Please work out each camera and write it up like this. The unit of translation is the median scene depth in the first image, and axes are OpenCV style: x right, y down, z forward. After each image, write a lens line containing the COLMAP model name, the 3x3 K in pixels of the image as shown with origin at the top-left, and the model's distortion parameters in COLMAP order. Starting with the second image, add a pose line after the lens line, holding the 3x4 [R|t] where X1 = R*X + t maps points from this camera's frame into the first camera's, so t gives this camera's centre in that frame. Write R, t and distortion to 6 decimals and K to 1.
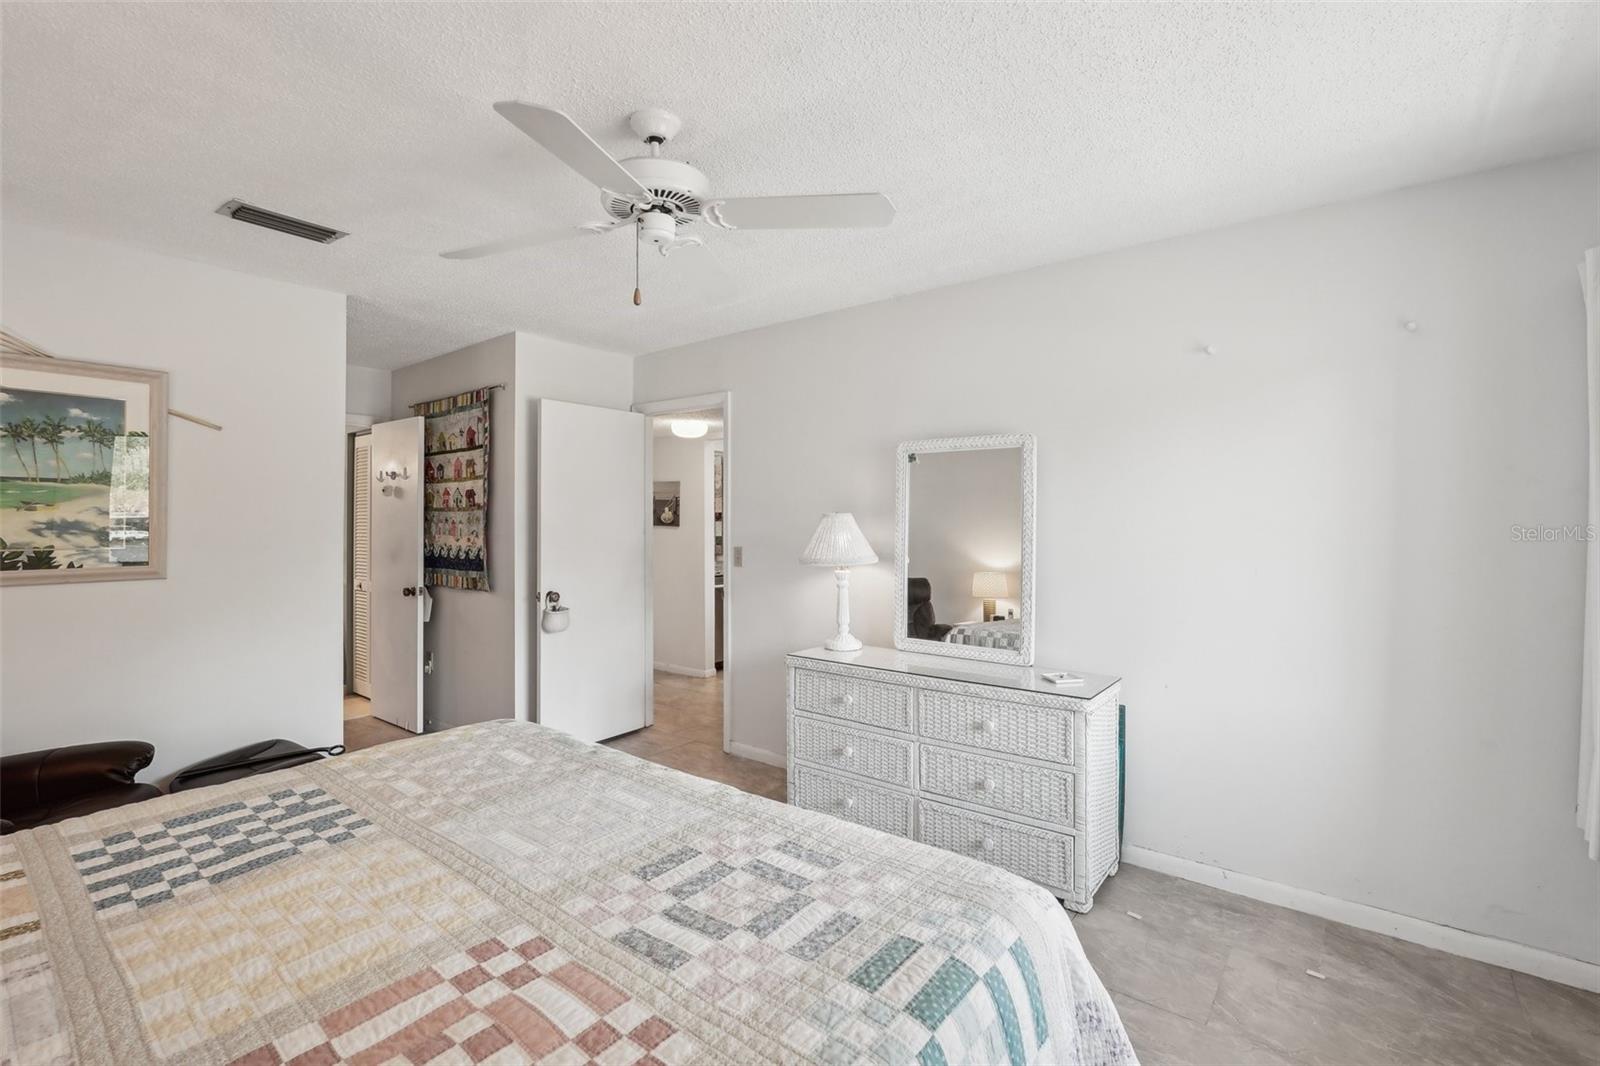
lens RADIAL K [[734.4, 0, 802.5], [0, 734.4, 515.6], [0, 0, 1]] dist [-0.003266, 0.007195]
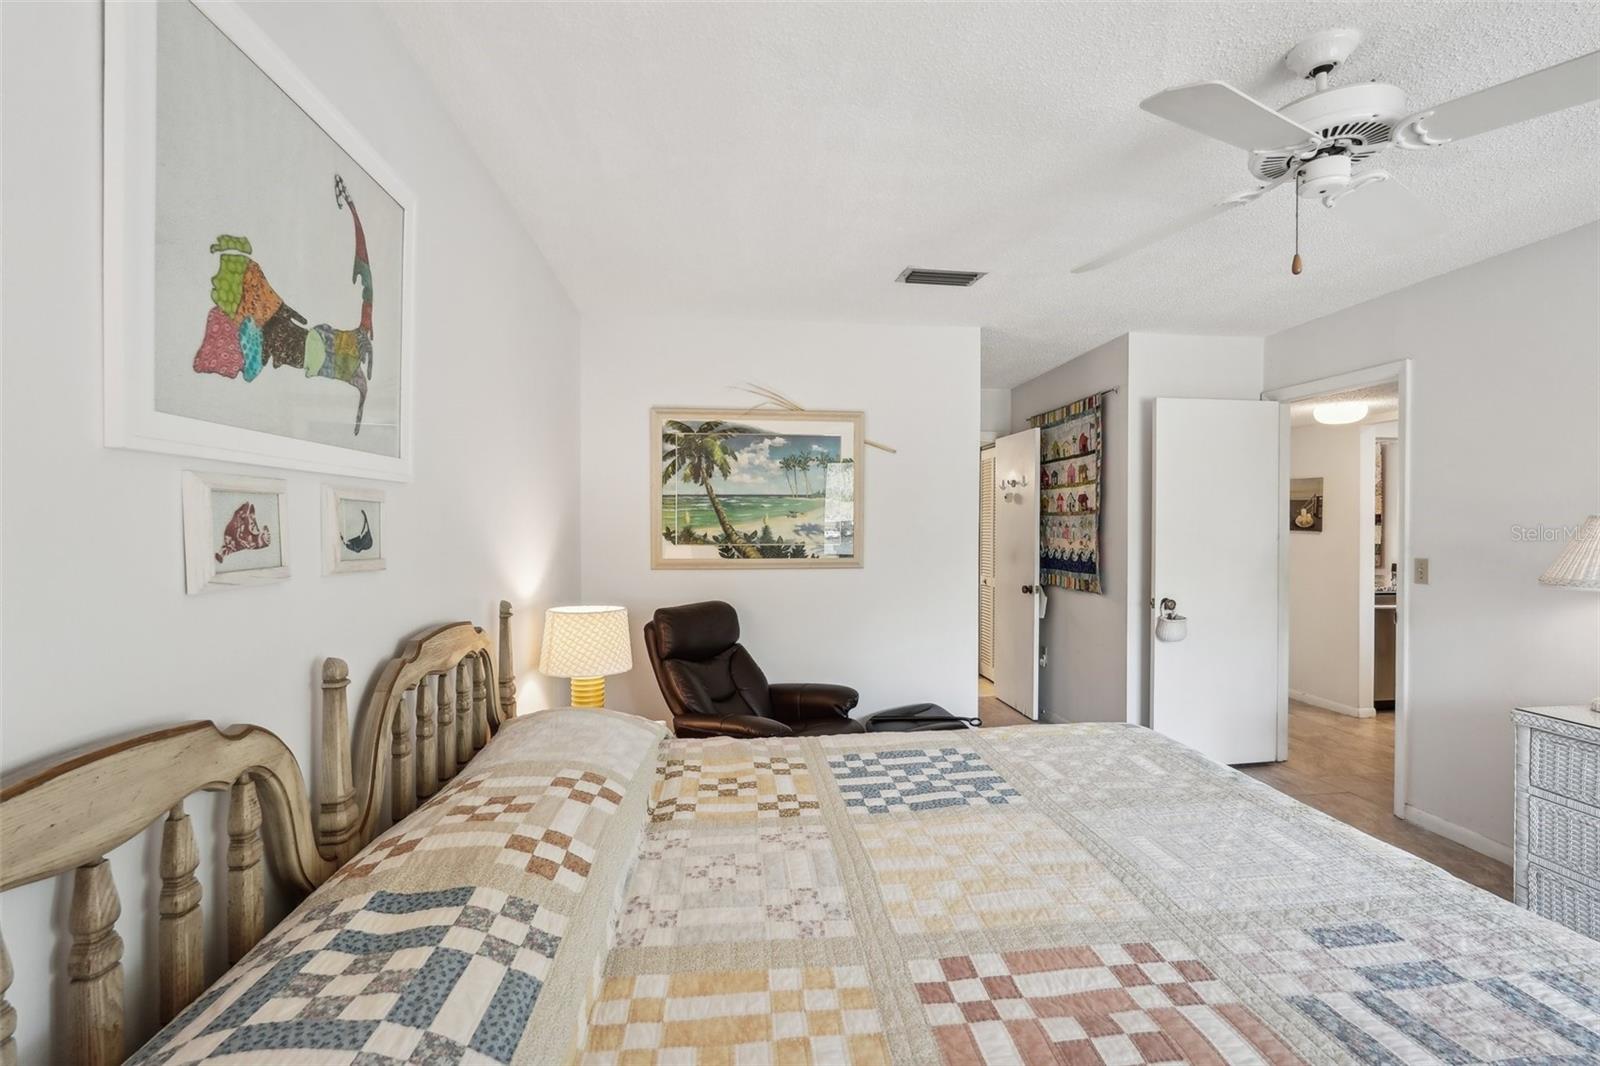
lens RADIAL K [[728.8, 0, 805.4], [0, 728.8, 530.7], [0, 0, 1]] dist [-0.002278, 0.006458]
pose [[0.716248, 0.006295, -0.697818, -0.037937], [0.004666, 0.999894, 0.013809, -0.000694], [0.697831, -0.013146, 0.716142, -0.015774]]
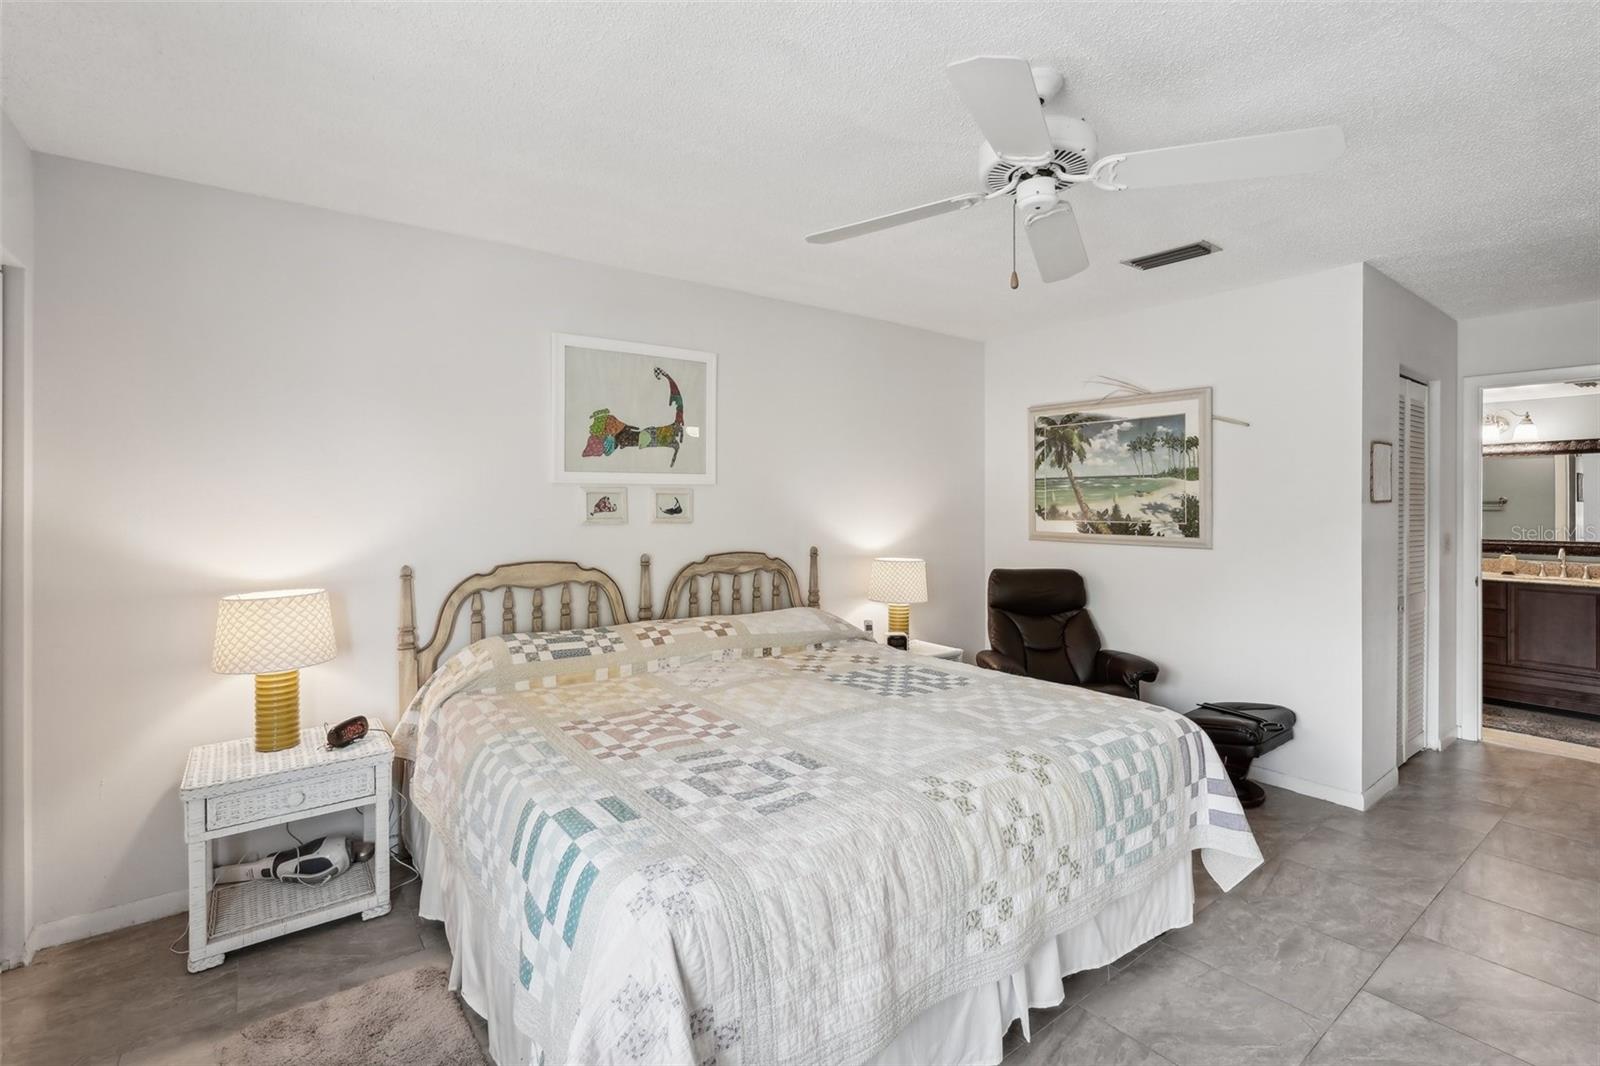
lens RADIAL K [[721.5, 0, 806.1], [0, 721.5, 510.9], [0, 0, 1]] dist [-0.002282, 0.000225]
pose [[-0.240810, 0.014580, -0.970463, 0.757846], [0.005999, 0.999890, 0.013534, -0.002584], [0.970554, -0.002563, -0.240872, 0.919688]]
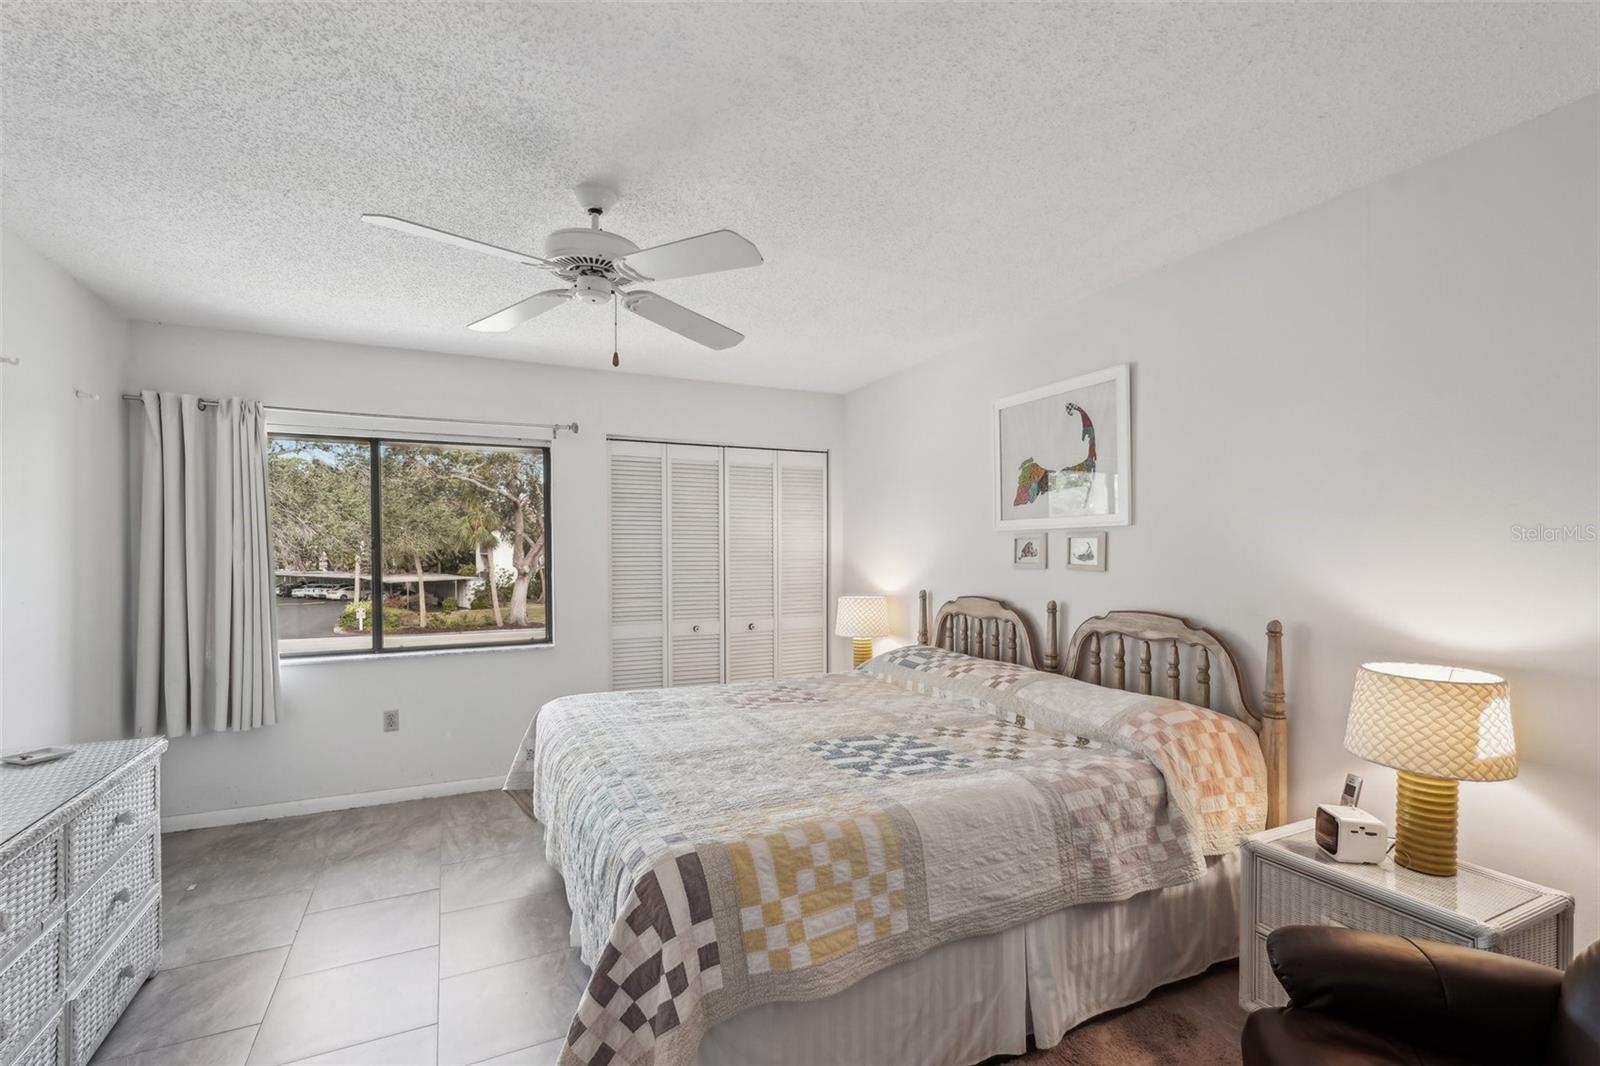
lens RADIAL K [[718.4, 0, 804.3], [0, 718.4, 559.8], [0, 0, 1]] dist [-0.002614, 0.000389]
pose [[-0.908635, -0.003516, 0.417576, -0.947983], [-0.000443, 0.999972, 0.007456, 0.013958], [-0.417591, 0.006590, -0.908611, 1.857221]]
